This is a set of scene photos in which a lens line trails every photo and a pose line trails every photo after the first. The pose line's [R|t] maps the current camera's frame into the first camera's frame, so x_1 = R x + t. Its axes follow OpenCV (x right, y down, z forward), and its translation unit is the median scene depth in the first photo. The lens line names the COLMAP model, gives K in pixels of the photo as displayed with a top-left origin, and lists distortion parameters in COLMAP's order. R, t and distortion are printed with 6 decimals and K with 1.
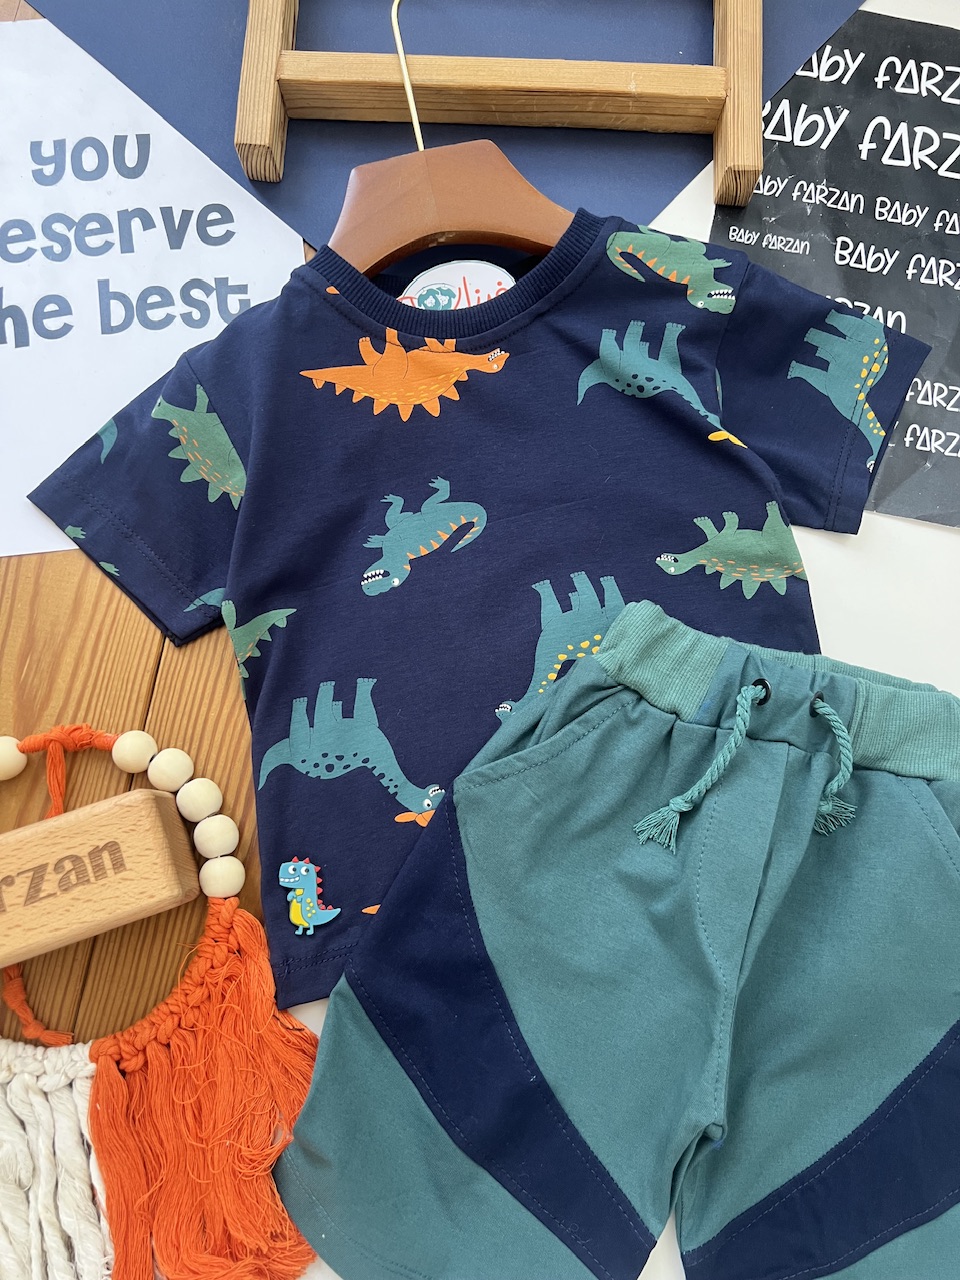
lens RADIAL K [[975.2, 0, 475.5], [0, 975.2, 639.2], [0, 0, 1]] dist [0.034799, -0.056456]
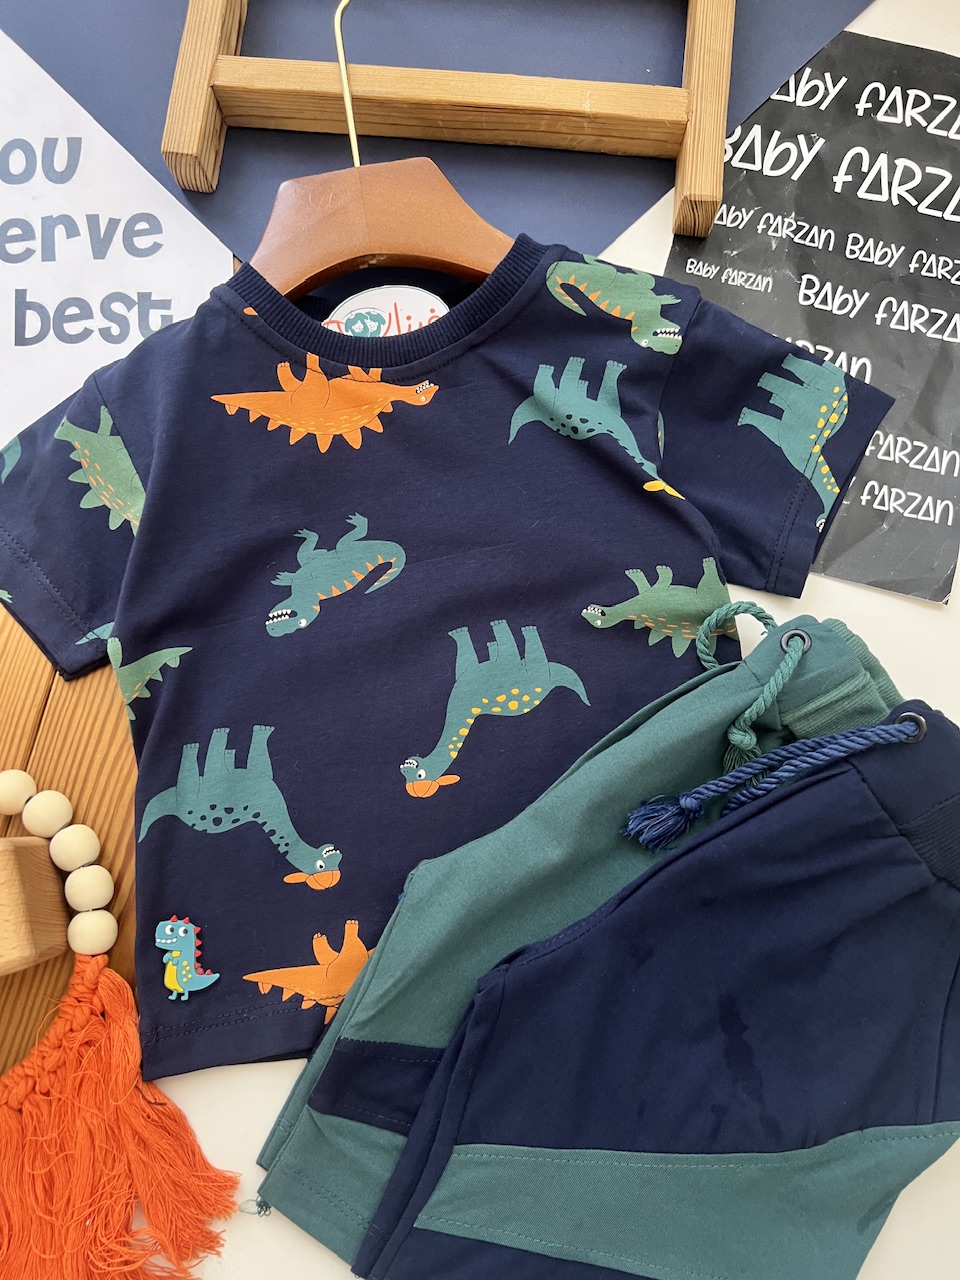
lens RADIAL K [[975.2, 0, 475.5], [0, 975.2, 639.2], [0, 0, 1]] dist [0.034799, -0.056456]
pose [[0.998277, 0.051192, -0.028691, 0.103843], [-0.051251, 0.998685, -0.001330, -0.047883], [0.028585, 0.002798, 0.999587, 0.061992]]
